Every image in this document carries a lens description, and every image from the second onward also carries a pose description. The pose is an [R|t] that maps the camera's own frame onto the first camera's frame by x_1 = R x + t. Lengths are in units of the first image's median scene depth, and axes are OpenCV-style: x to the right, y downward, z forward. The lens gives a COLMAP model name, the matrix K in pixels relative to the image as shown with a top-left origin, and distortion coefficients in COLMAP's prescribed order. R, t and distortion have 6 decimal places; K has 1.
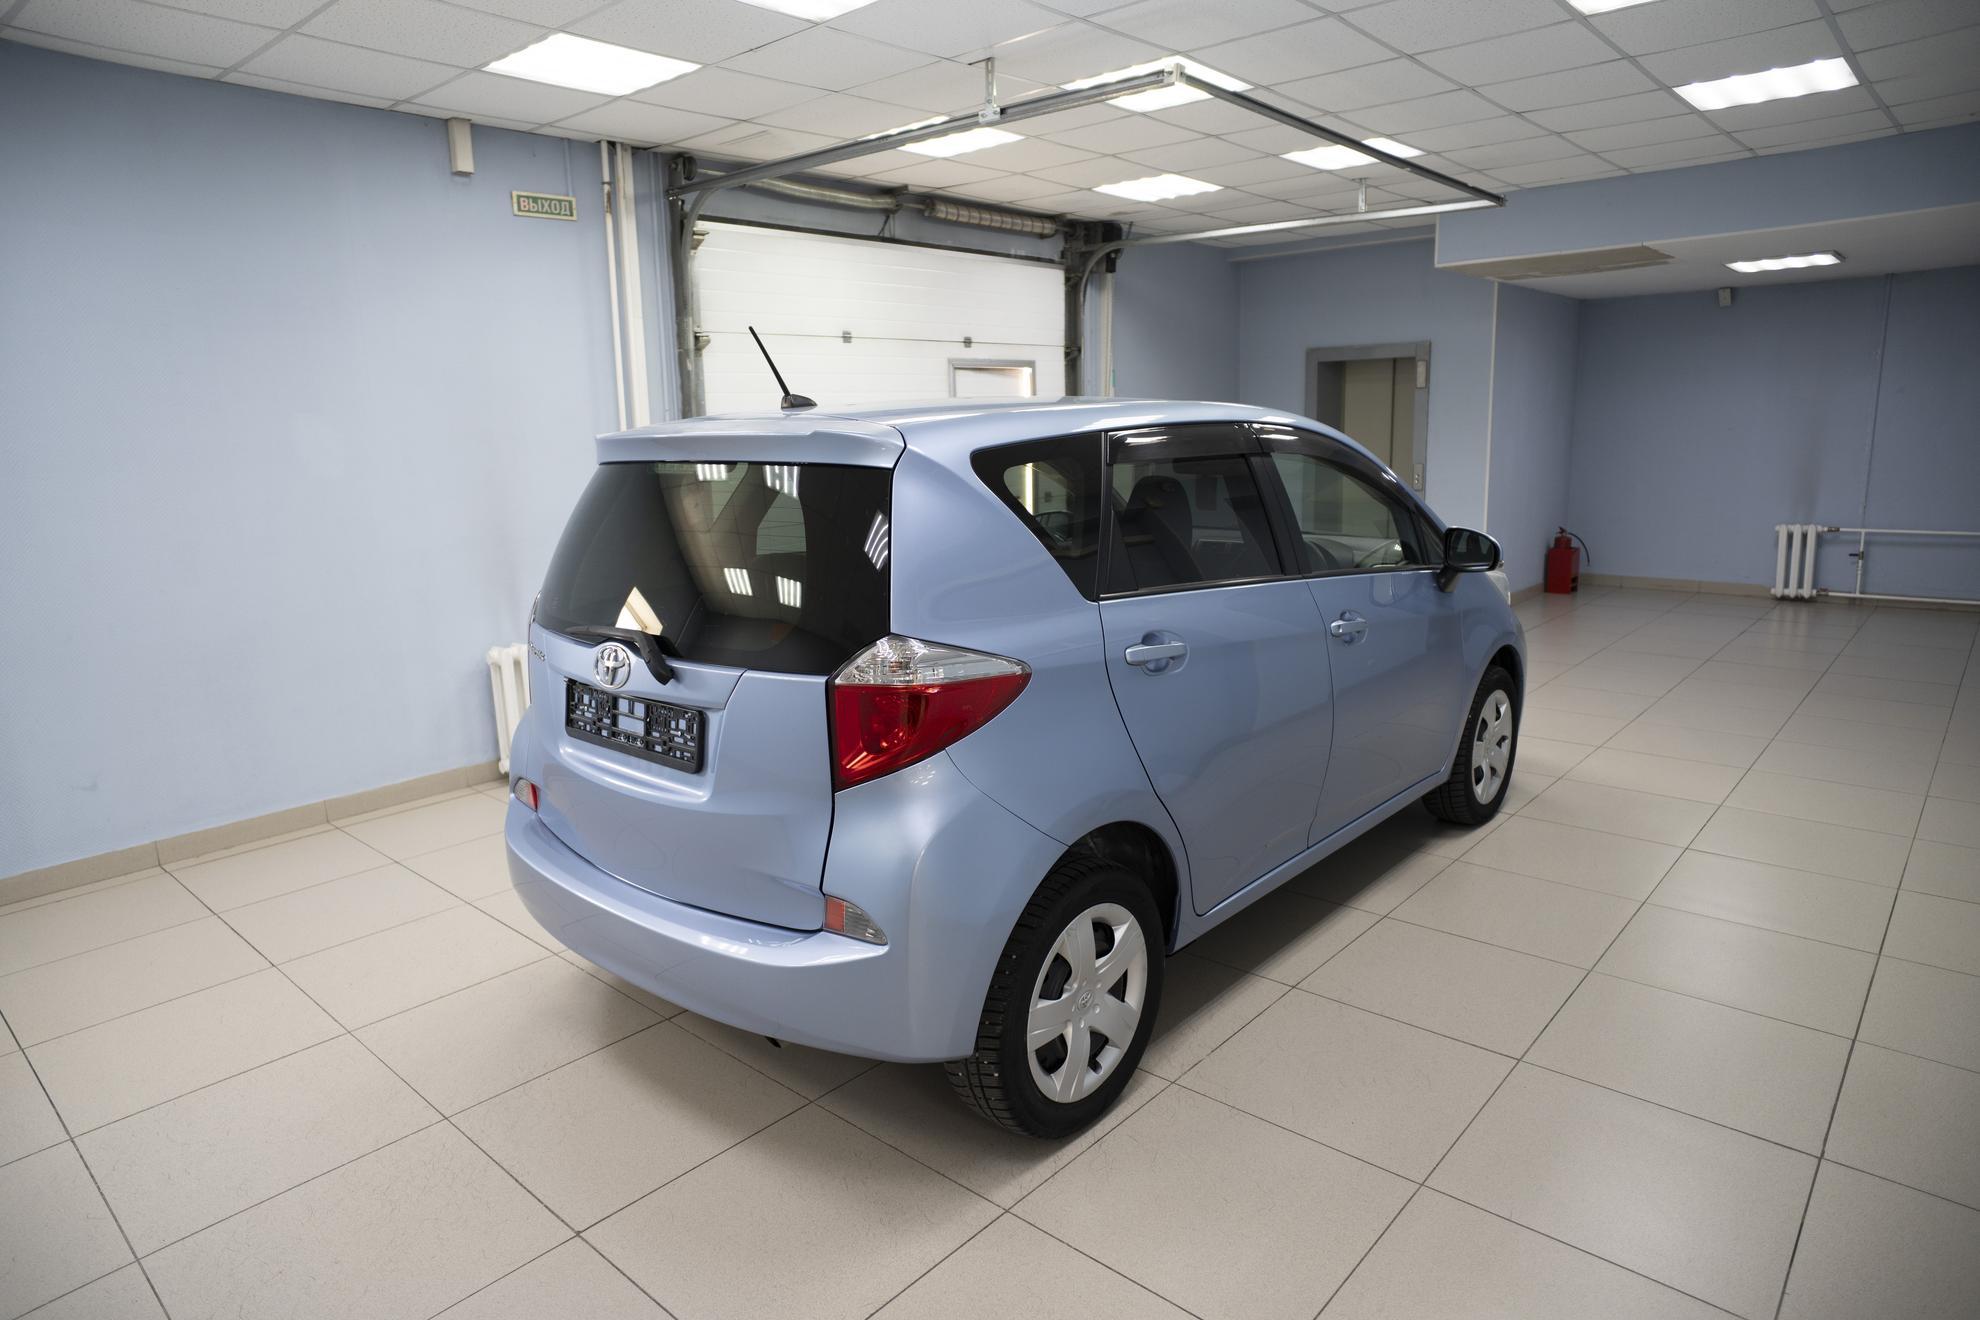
lens RADIAL K [[1165.7, 0, 1037.1], [0, 1165.7, 661.5], [0, 0, 1]] dist [-0.056869, 0.052197]
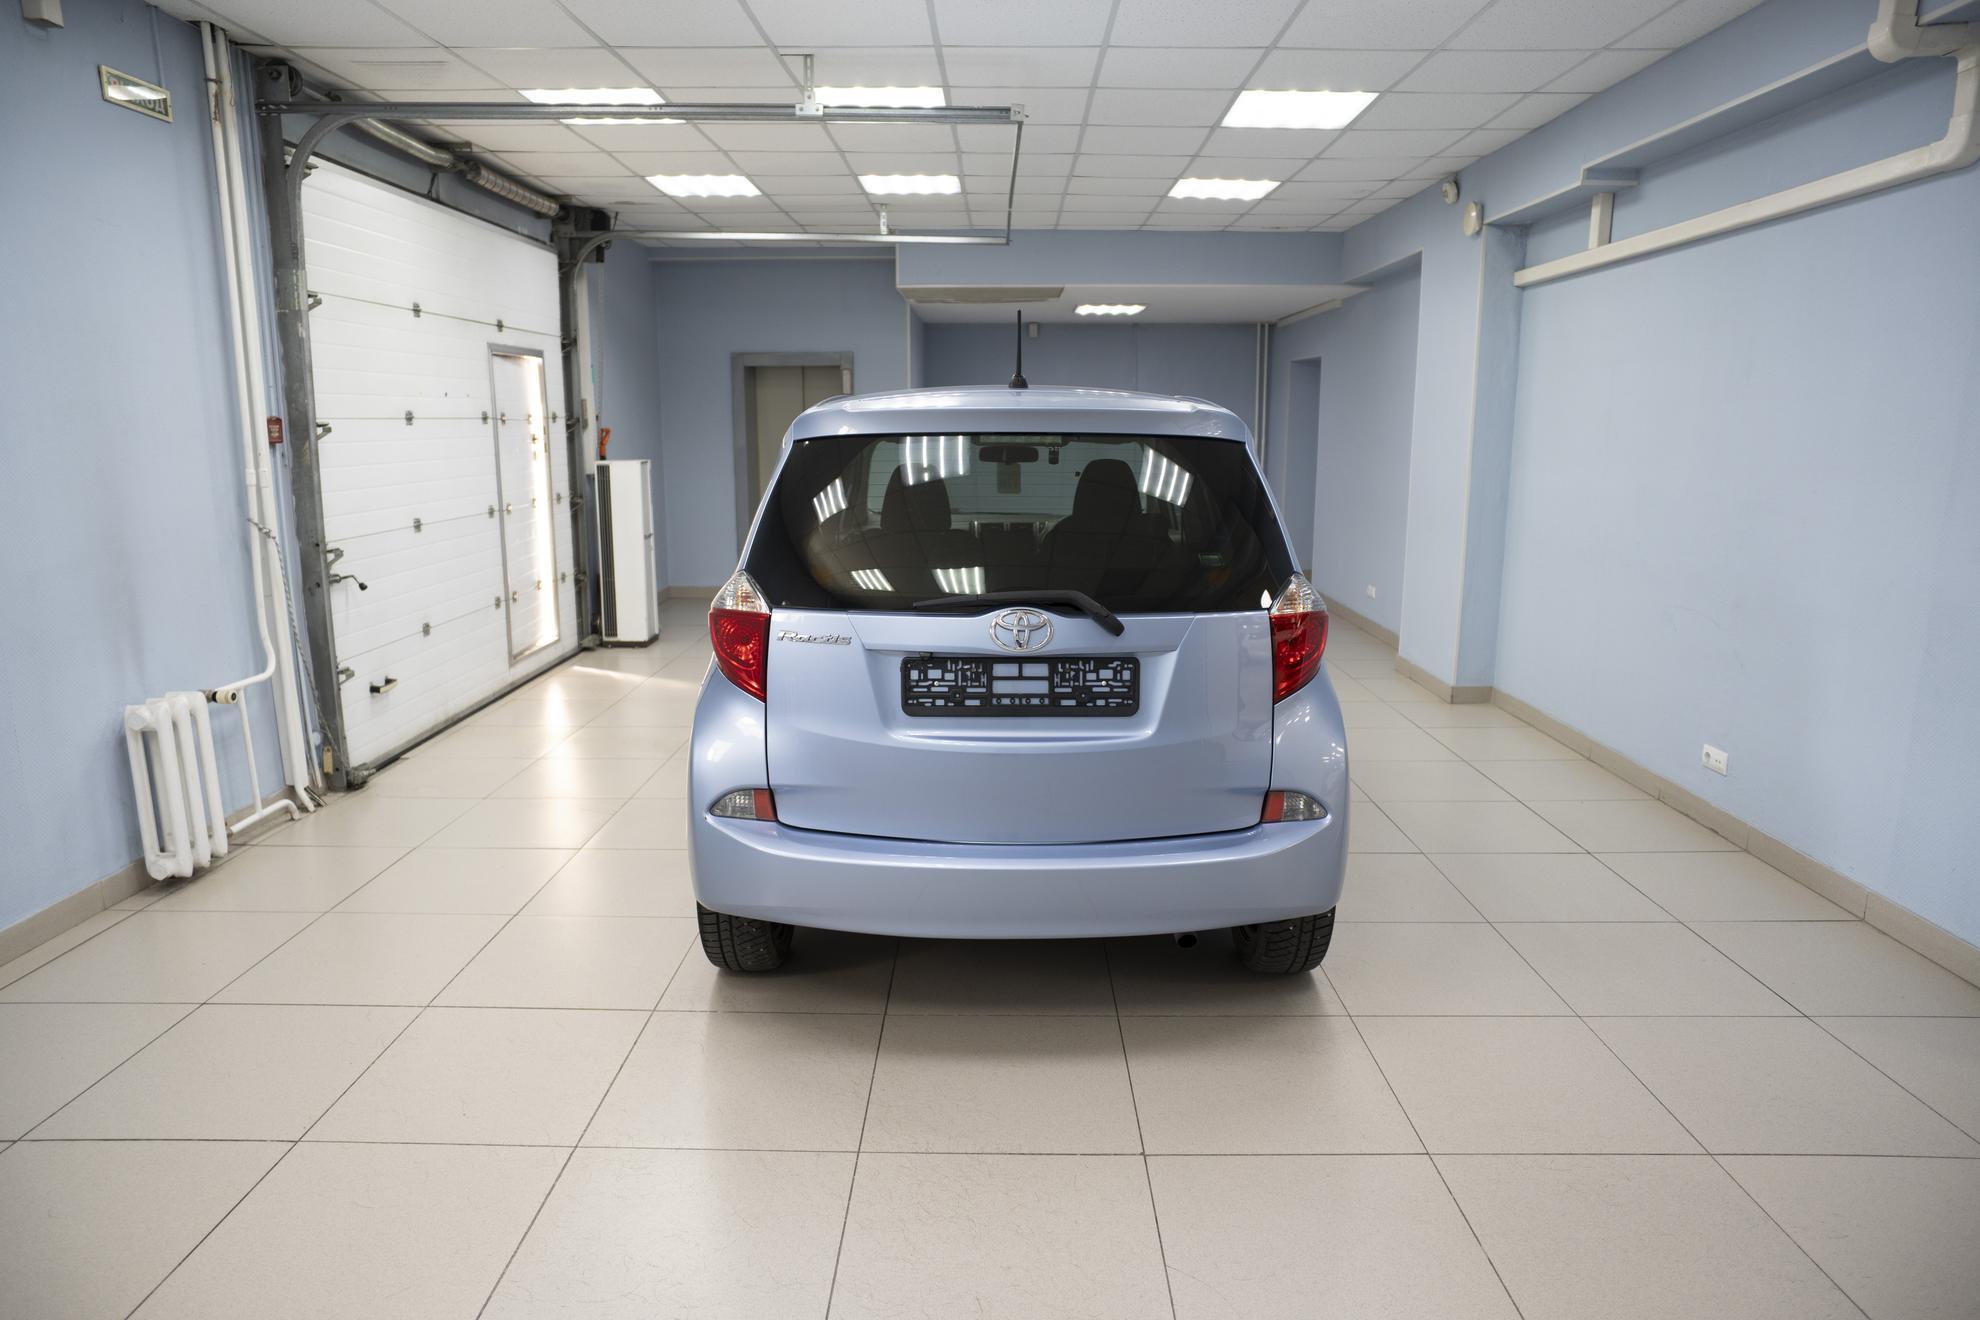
lens RADIAL K [[1191.5, 0, 1002.3], [0, 1191.5, 660.1], [0, 0, 1]] dist [-0.069642, 0.061822]
pose [[0.760084, -0.101946, 0.641778, -0.474665], [0.111339, 0.993444, 0.025945, 0.000658], [-0.640215, 0.051734, 0.766451, 0.091356]]
